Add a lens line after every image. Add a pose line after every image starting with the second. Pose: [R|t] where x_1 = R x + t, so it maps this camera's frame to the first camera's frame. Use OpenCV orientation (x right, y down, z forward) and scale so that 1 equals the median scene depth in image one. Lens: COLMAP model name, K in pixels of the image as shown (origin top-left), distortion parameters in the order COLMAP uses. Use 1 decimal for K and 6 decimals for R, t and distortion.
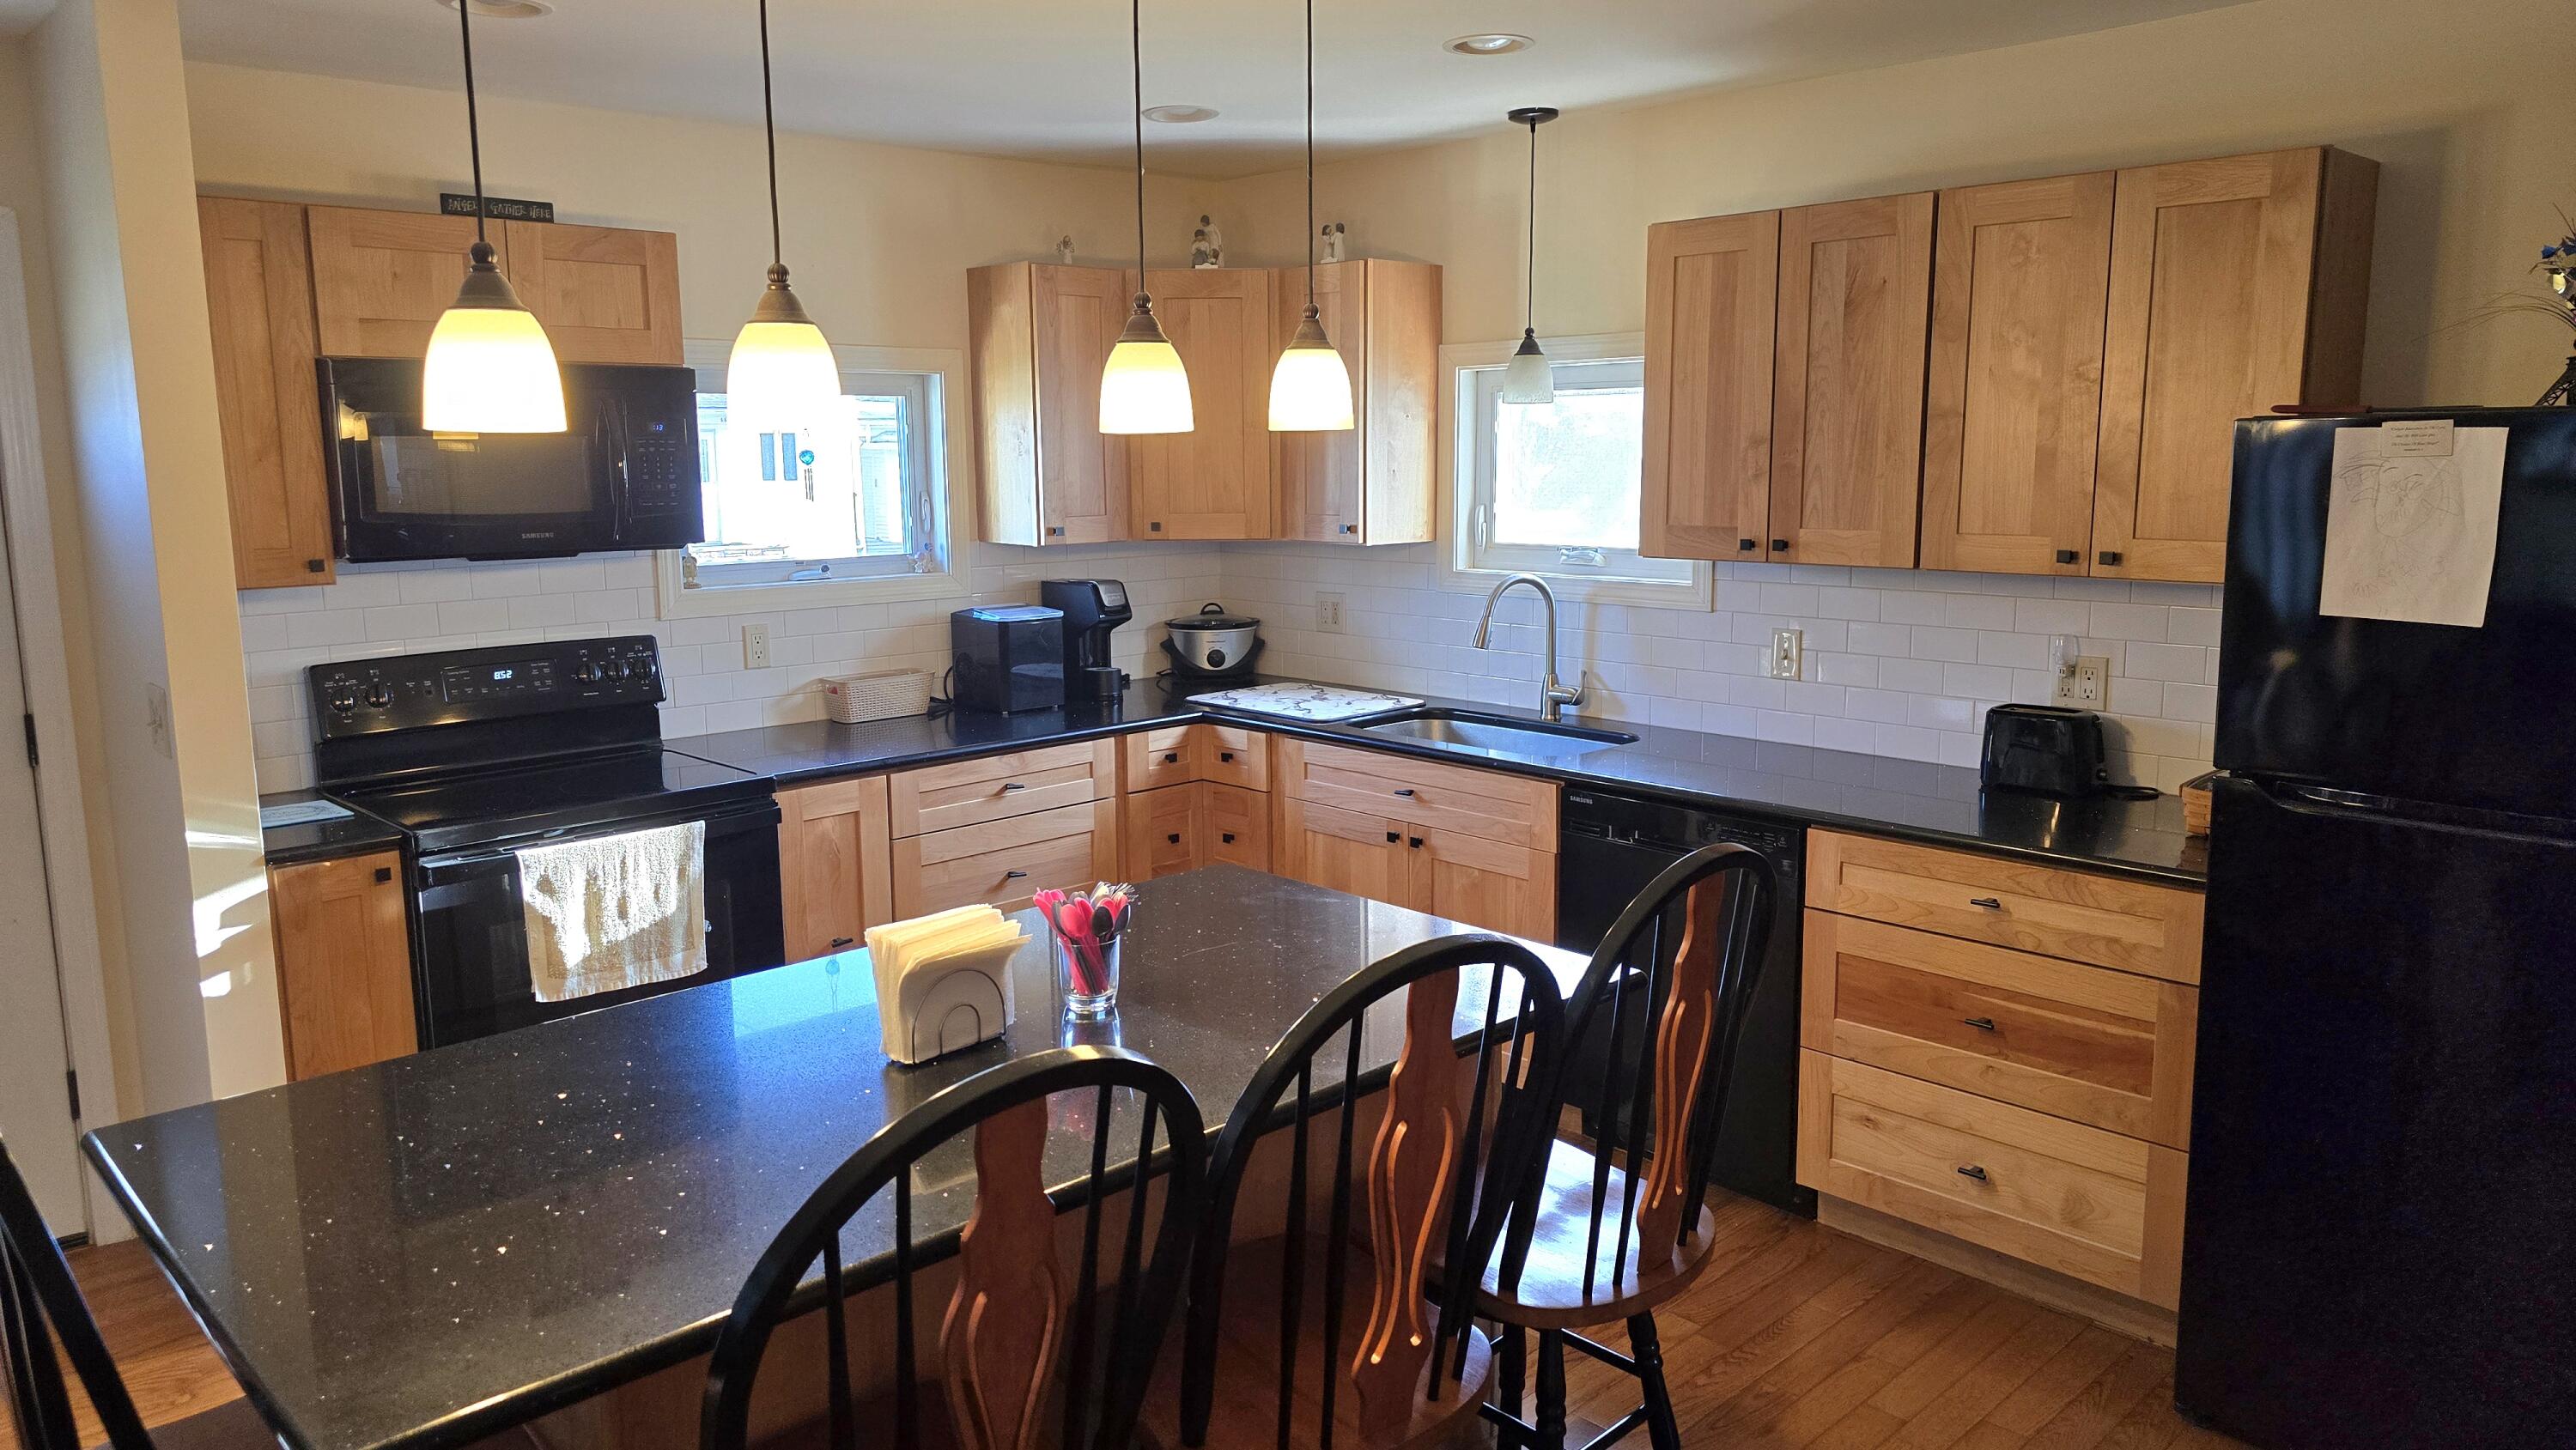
lens RADIAL K [[1692.4, 0, 1292.0], [0, 1692.4, 713.3], [0, 0, 1]] dist [-0.007615, -0.000487]
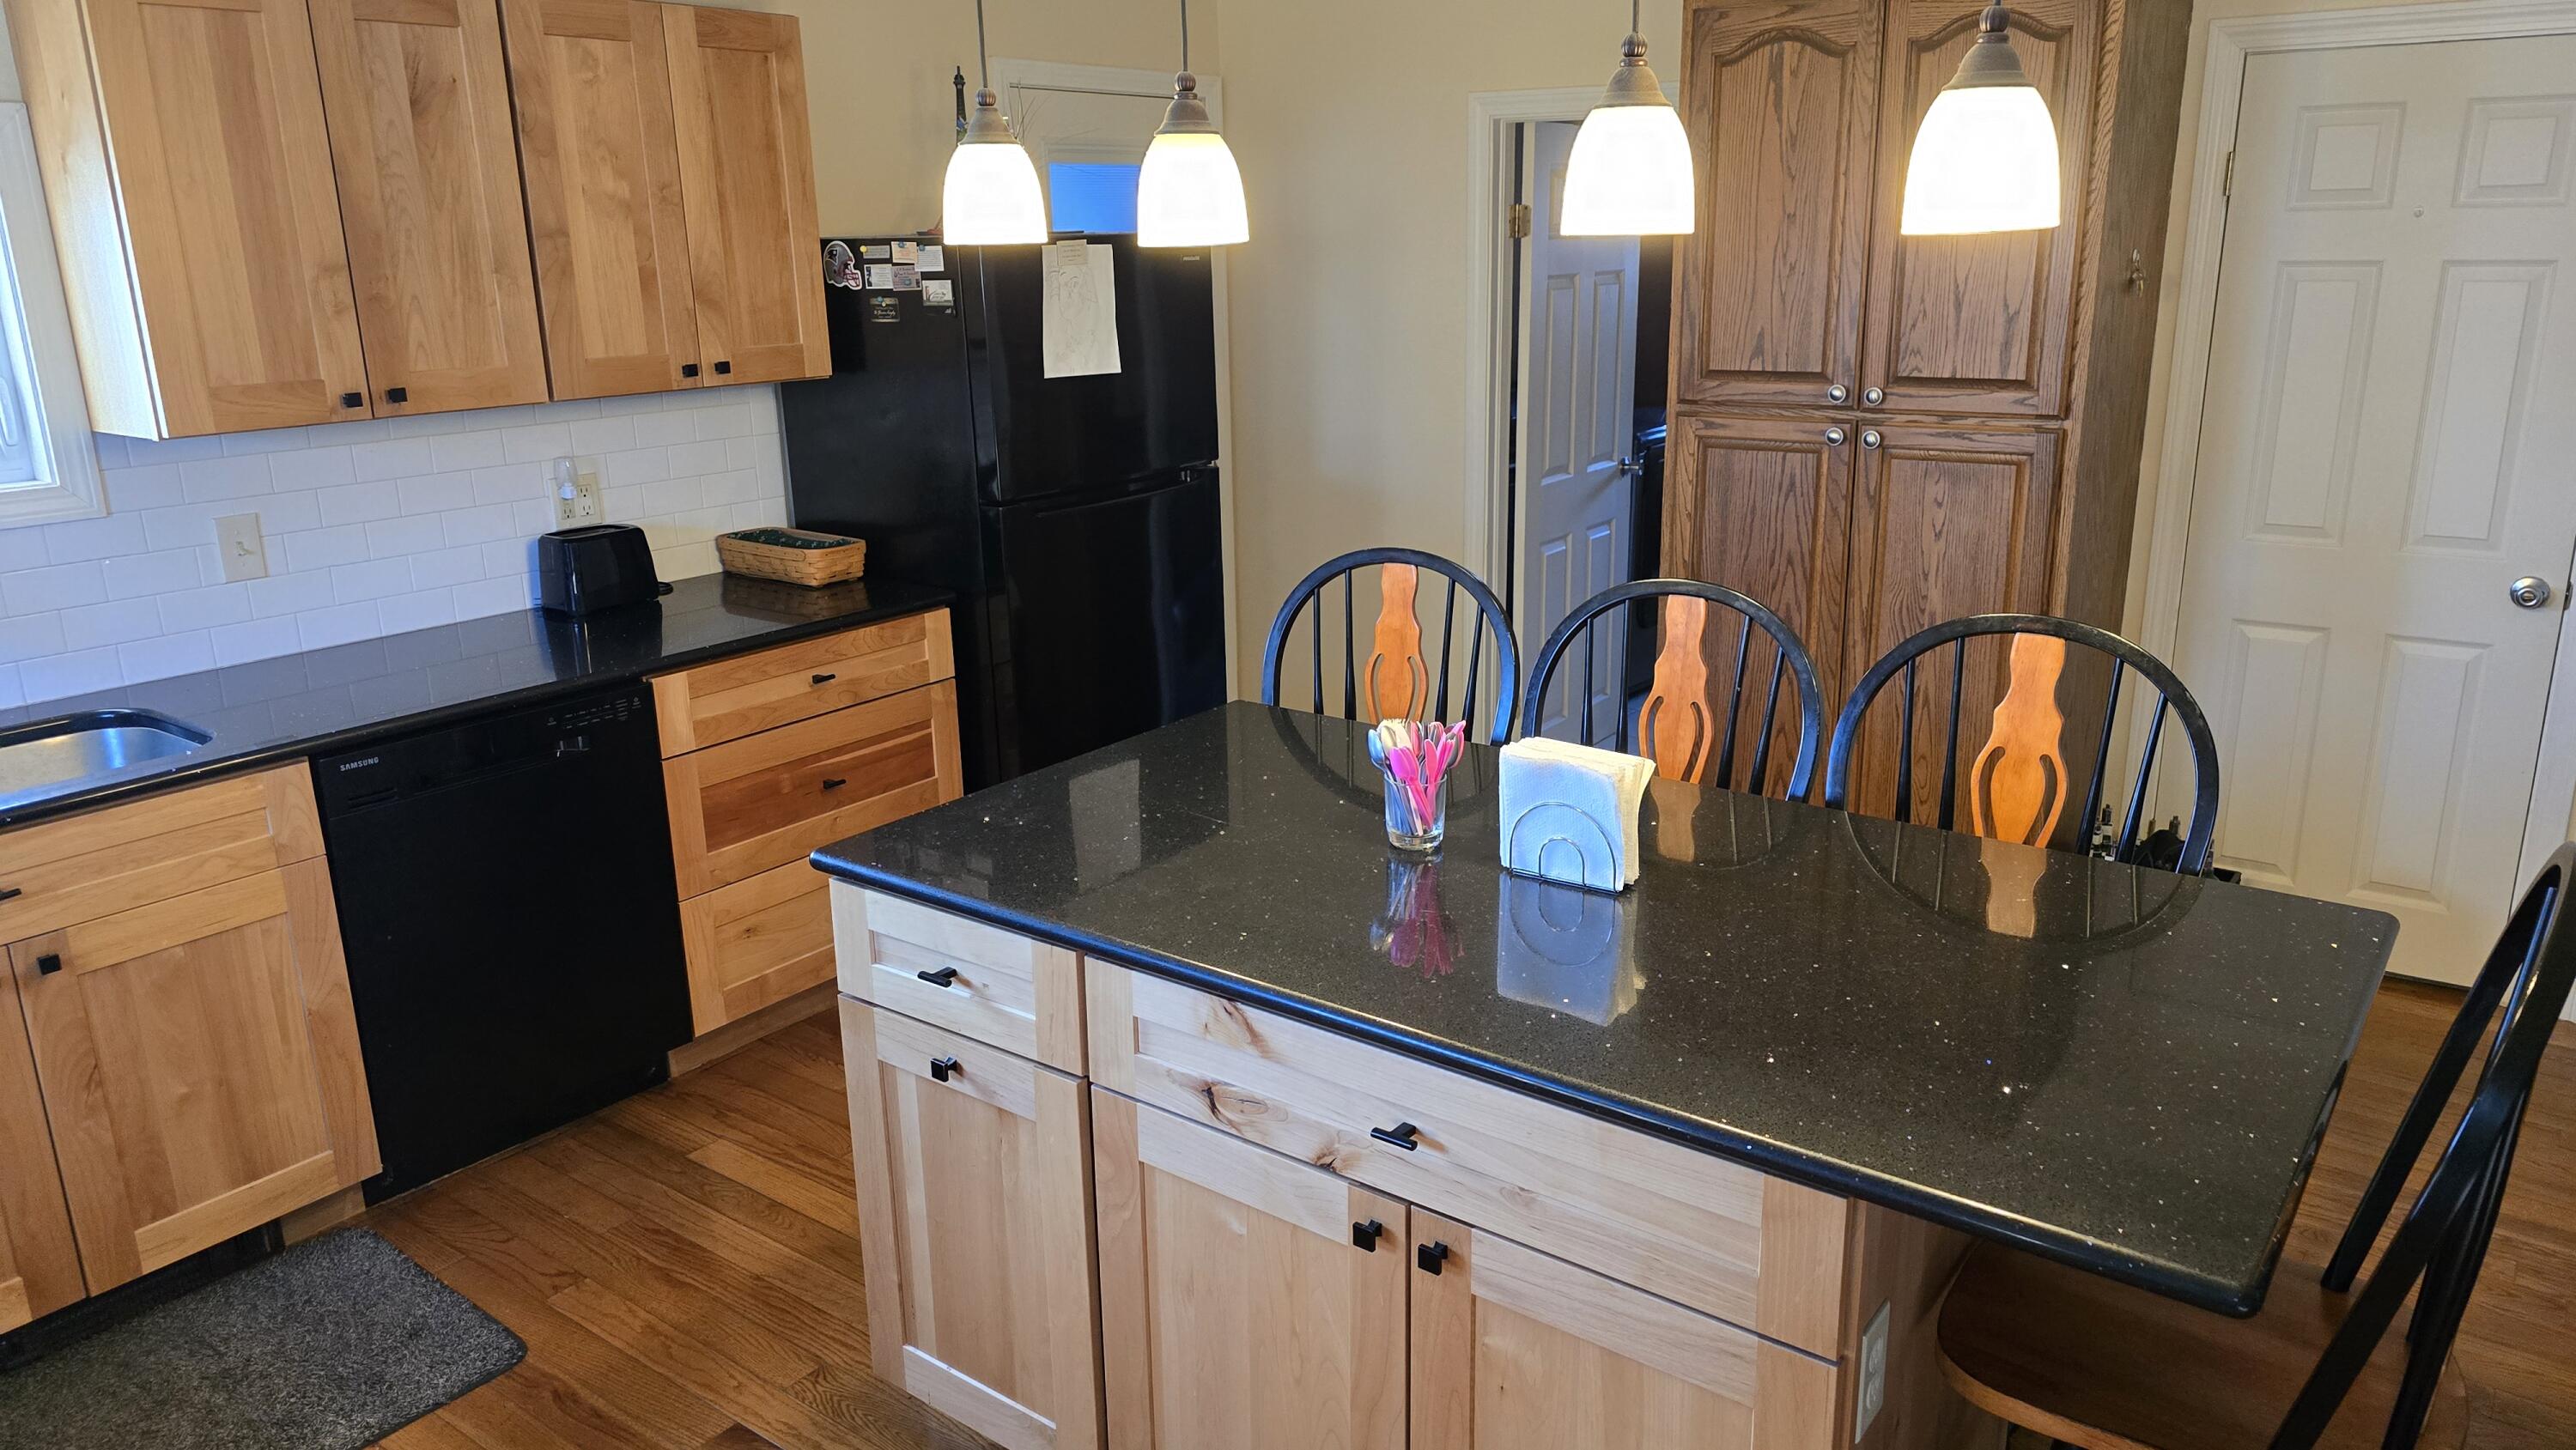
lens RADIAL K [[1669.3, 0, 1288.0], [0, 1669.3, 725.0], [0, 0, 1]] dist [0.004904, -0.035743]
pose [[-0.165920, -0.266170, 0.949539, -0.644338], [0.169488, 0.940860, 0.293353, -0.121038], [-0.971465, 0.209608, -0.110995, 0.753059]]
